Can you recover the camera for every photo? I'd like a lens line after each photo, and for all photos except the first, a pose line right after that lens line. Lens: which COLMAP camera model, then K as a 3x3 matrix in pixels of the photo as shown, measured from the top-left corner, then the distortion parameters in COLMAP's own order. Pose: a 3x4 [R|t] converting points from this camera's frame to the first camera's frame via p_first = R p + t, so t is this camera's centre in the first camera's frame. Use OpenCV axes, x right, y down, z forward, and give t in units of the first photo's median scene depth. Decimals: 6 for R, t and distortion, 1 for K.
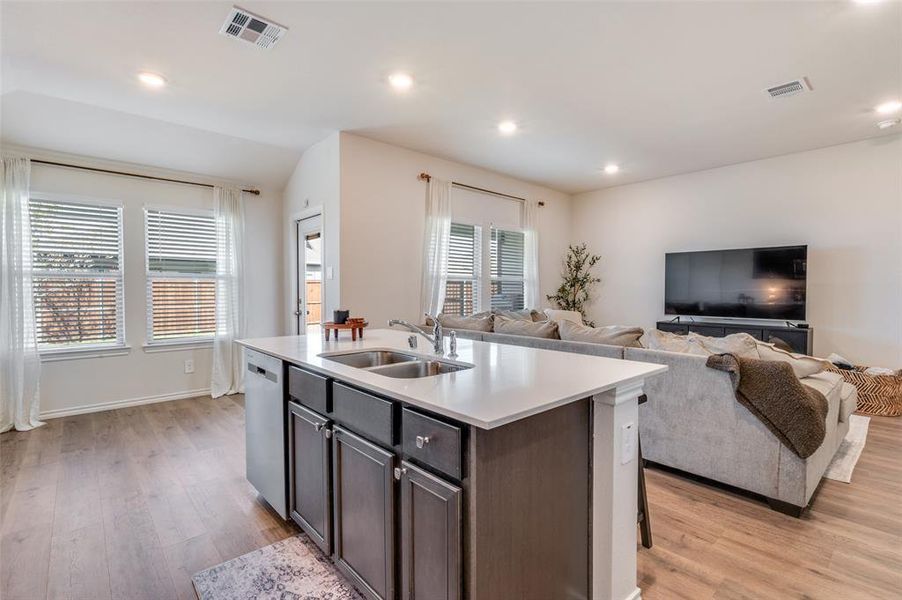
lens RADIAL K [[415.7, 0, 454.7], [0, 415.7, 300.5], [0, 0, 1]] dist [-0.000450, -0.000898]
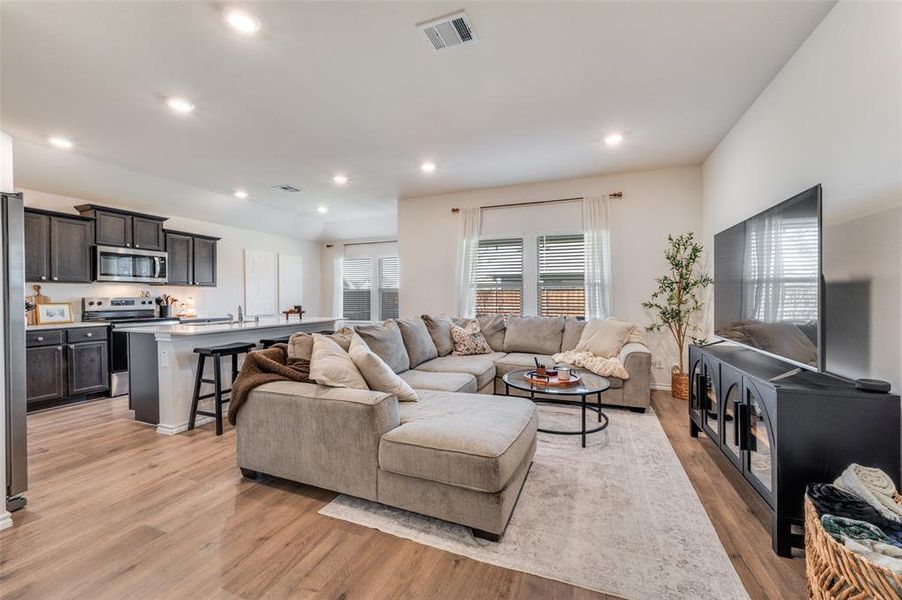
lens RADIAL K [[359.2, 0, 451.2], [0, 359.2, 299.0], [0, 0, 1]] dist [-0.000192, -0.001098]
pose [[0.441863, 0.005567, -0.897065, 0.683844], [-0.021787, 0.999752, -0.004527, -0.006844], [0.896818, 0.021544, 0.441875, 0.353362]]
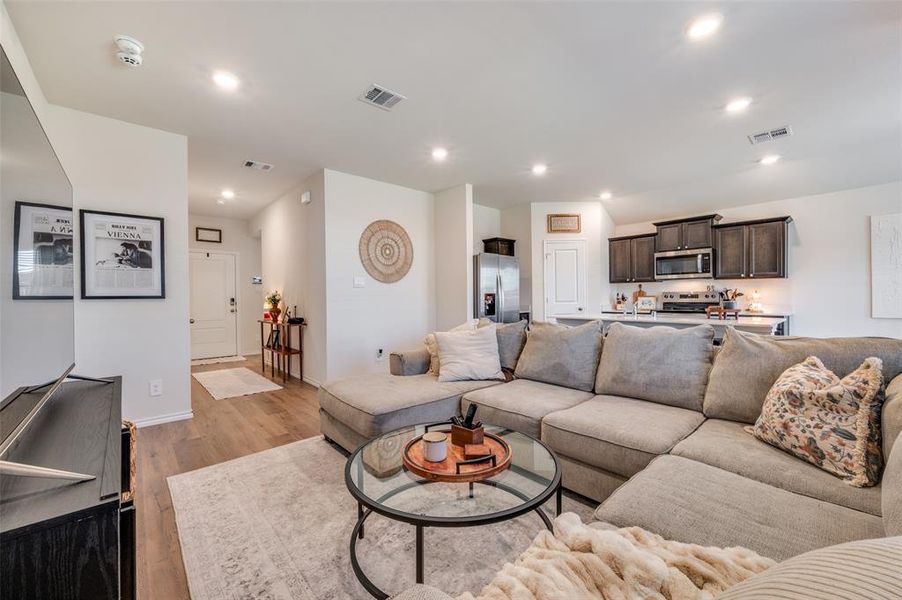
lens RADIAL K [[359.2, 0, 451.1], [0, 359.2, 295.5], [0, 0, 1]] dist [-0.000192, -0.001098]
pose [[-0.999899, 0.013184, -0.005371, 0.306013], [0.013034, 0.999545, 0.027213, -0.020610], [0.005727, 0.027140, -0.999615, 0.942824]]
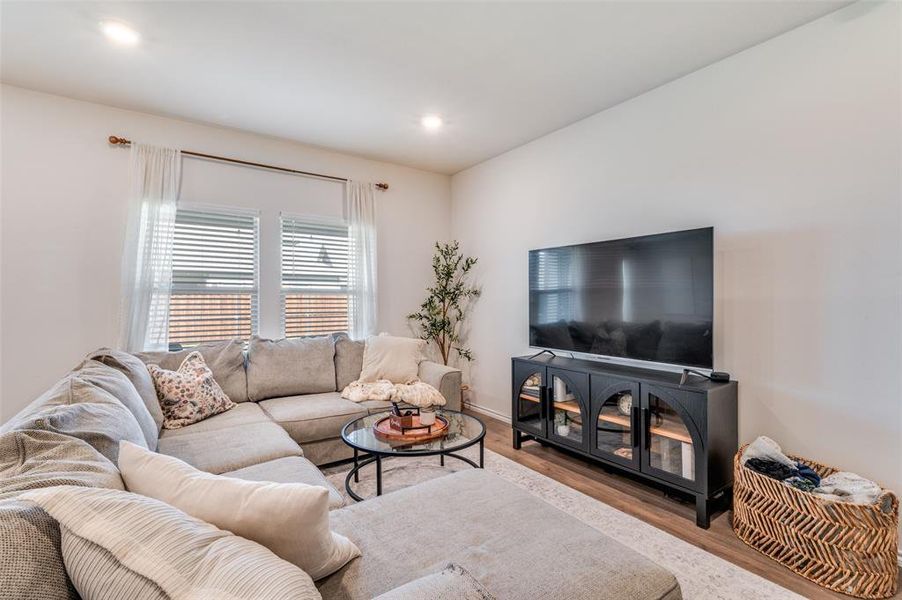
lens RADIAL K [[415.7, 0, 454.6], [0, 415.7, 298.4], [0, 0, 1]] dist [-0.000450, -0.000898]
pose [[0.991844, -0.001464, -0.127450, 0.400637], [-0.002204, 0.999587, -0.028637, -0.017564], [0.127439, 0.028685, 0.991432, 0.294461]]
